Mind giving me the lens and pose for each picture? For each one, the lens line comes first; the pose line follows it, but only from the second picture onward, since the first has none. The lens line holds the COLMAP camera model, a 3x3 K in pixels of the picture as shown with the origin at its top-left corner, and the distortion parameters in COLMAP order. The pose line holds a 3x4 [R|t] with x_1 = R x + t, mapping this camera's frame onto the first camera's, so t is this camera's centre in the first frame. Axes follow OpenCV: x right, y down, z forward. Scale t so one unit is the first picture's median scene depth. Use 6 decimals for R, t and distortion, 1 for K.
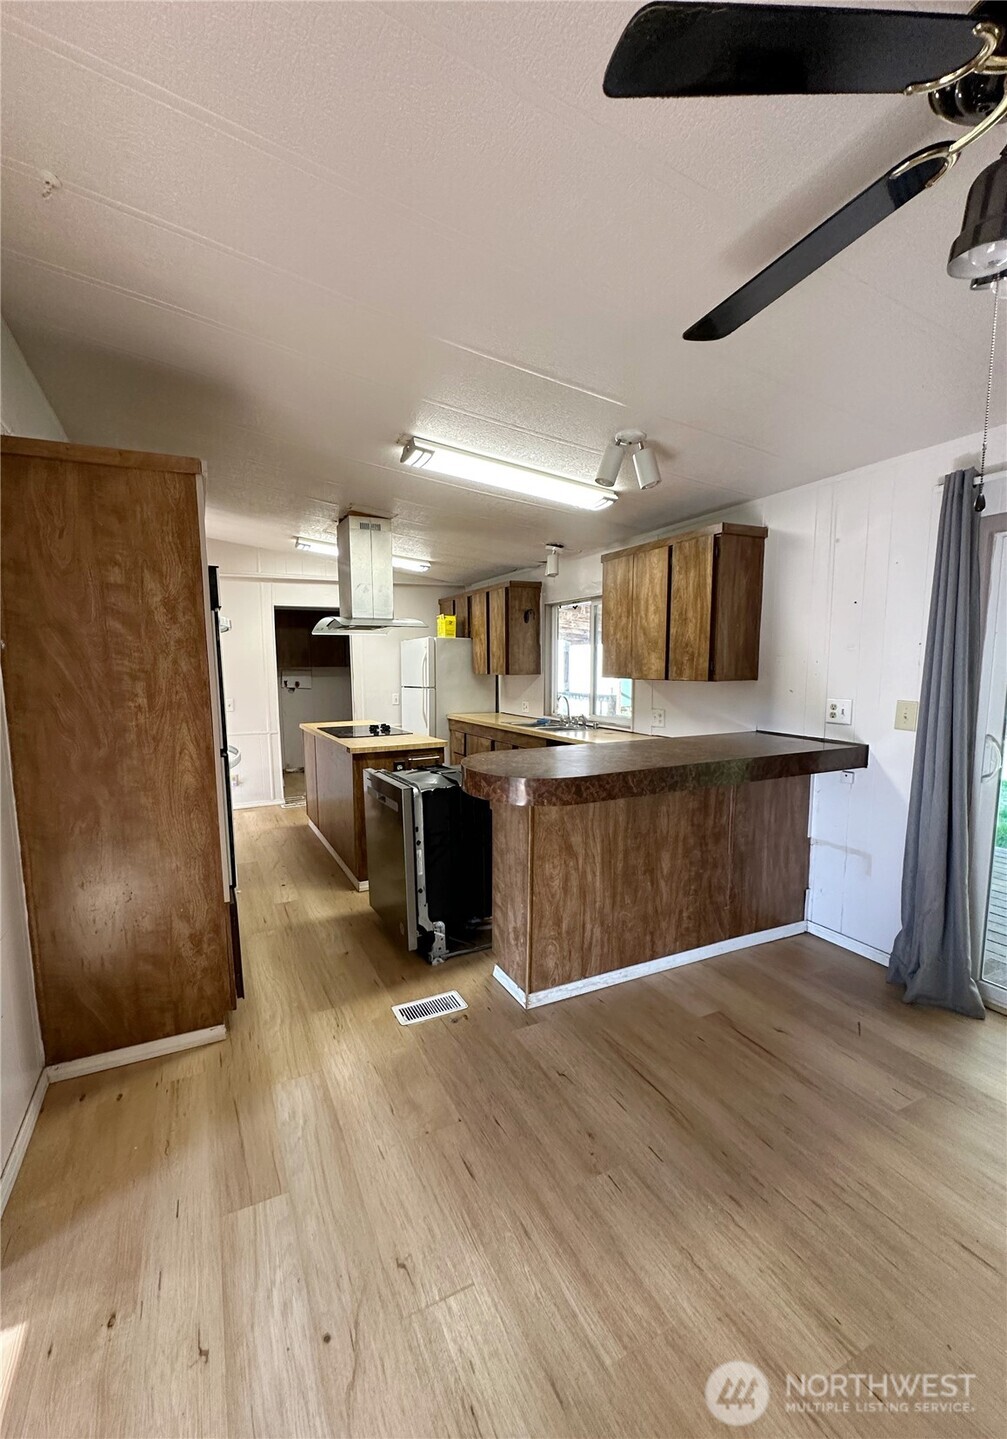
lens RADIAL K [[582.9, 0, 460.6], [0, 582.9, 736.2], [0, 0, 1]] dist [0.000373, -0.000268]
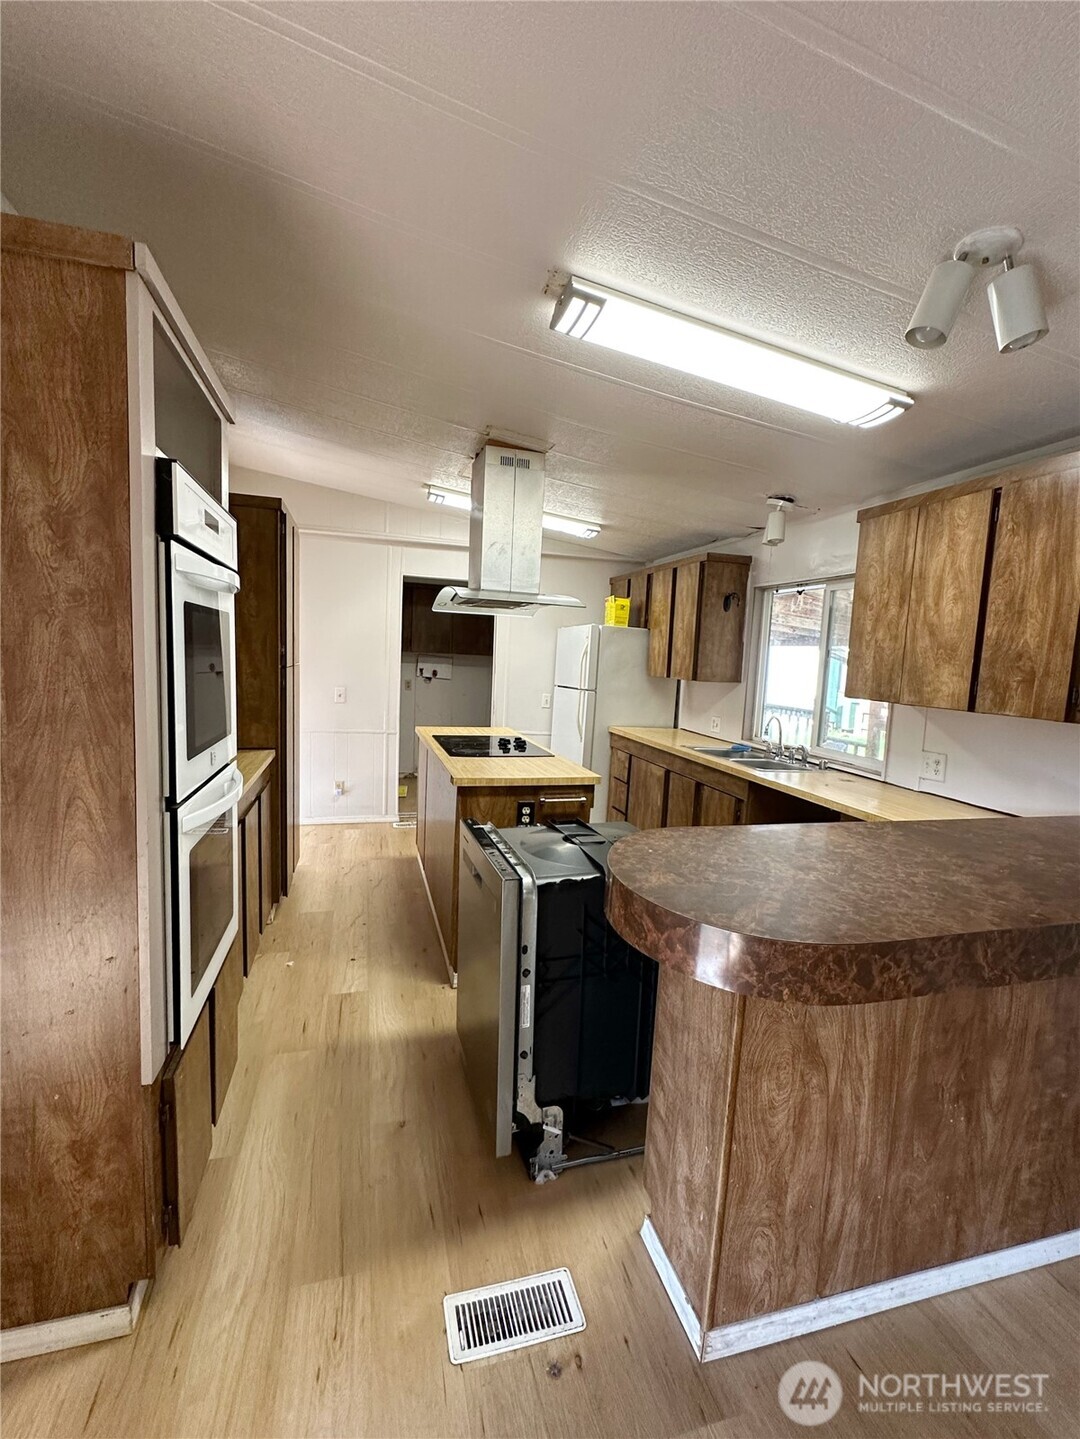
lens RADIAL K [[619.8, 0, 543.8], [0, 619.8, 718.5], [0, 0, 1]] dist [-0.001692, 0.000590]
pose [[0.987340, 0.073949, -0.140323, 0.011646], [-0.077216, 0.996852, -0.017971, -0.055618], [0.138552, 0.028578, 0.989943, 0.387217]]
